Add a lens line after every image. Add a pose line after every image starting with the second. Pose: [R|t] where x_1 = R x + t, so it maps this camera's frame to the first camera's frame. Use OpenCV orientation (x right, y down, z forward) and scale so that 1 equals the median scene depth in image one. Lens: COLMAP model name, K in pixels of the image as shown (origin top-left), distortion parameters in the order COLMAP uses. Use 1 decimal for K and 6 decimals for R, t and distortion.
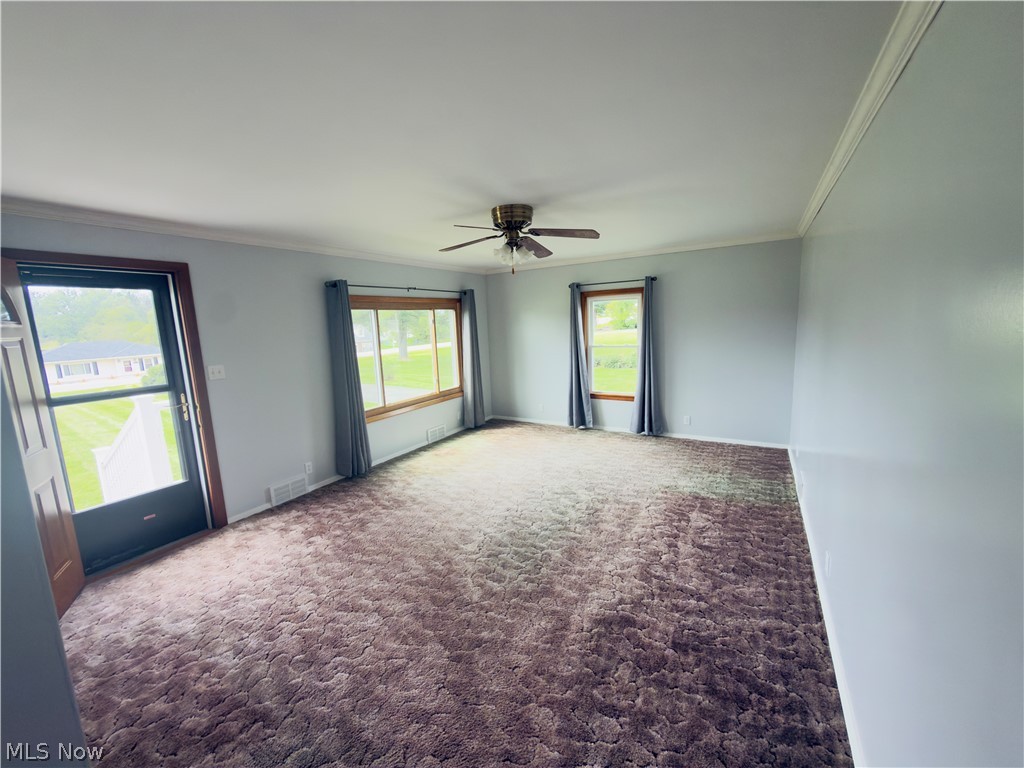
lens RADIAL K [[407.8, 0, 513.5], [0, 407.8, 385.7], [0, 0, 1]] dist [0.000257, 0.000218]
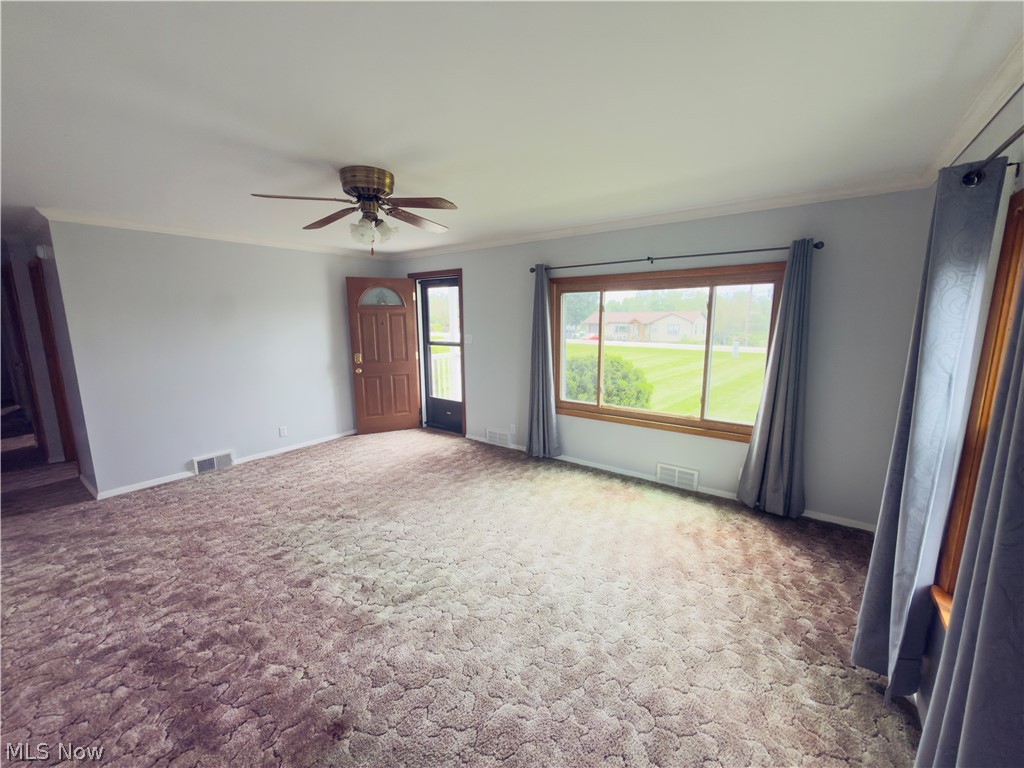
lens RADIAL K [[407.8, 0, 513.5], [0, 407.8, 380.4], [0, 0, 1]] dist [0.000257, 0.000218]
pose [[-0.091913, 0.198397, -0.975803, 0.612361], [-0.148809, 0.966210, 0.210463, -0.179940], [0.984585, 0.164552, -0.059284, 1.026959]]
